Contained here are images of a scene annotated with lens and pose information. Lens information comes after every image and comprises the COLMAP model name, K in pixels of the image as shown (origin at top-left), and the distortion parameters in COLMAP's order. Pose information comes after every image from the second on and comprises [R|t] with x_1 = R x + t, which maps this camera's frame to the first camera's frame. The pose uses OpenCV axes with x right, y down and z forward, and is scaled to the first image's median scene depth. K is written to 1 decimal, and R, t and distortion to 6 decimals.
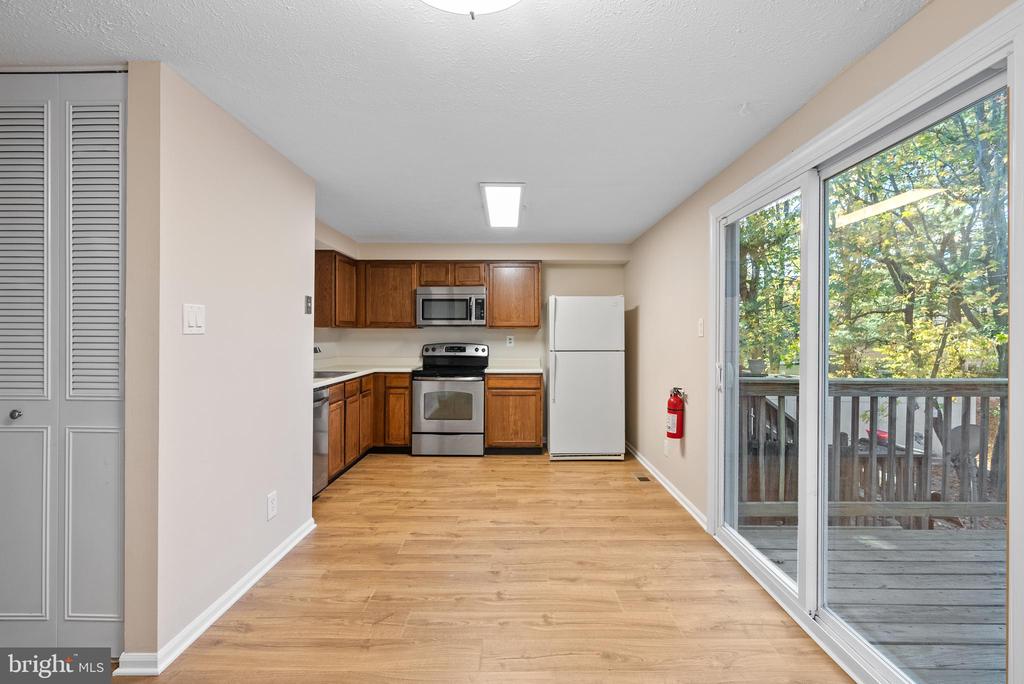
lens RADIAL K [[471.7, 0, 512.6], [0, 471.7, 343.6], [0, 0, 1]] dist [-0.001015, 0.000005]
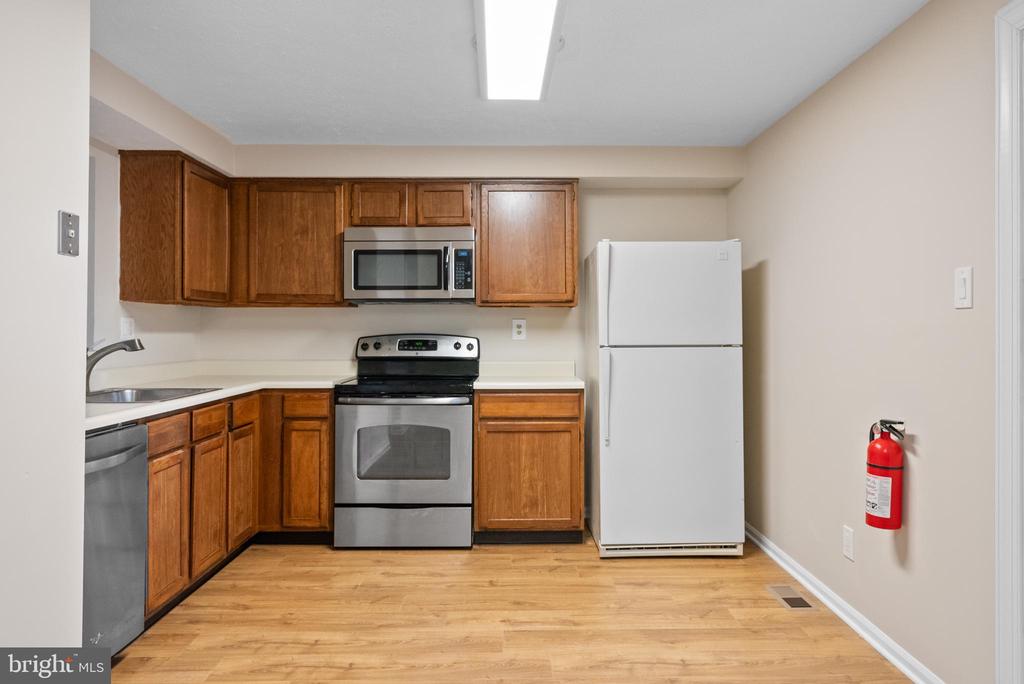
lens RADIAL K [[675.5, 0, 512.8], [0, 675.5, 332.7], [0, 0, 1]] dist [0.009870, 0.000127]
pose [[0.999870, -0.003483, 0.015746, -0.027607], [0.003759, 0.999838, -0.017586, 0.012922], [-0.015682, 0.017643, 0.999721, 0.250583]]
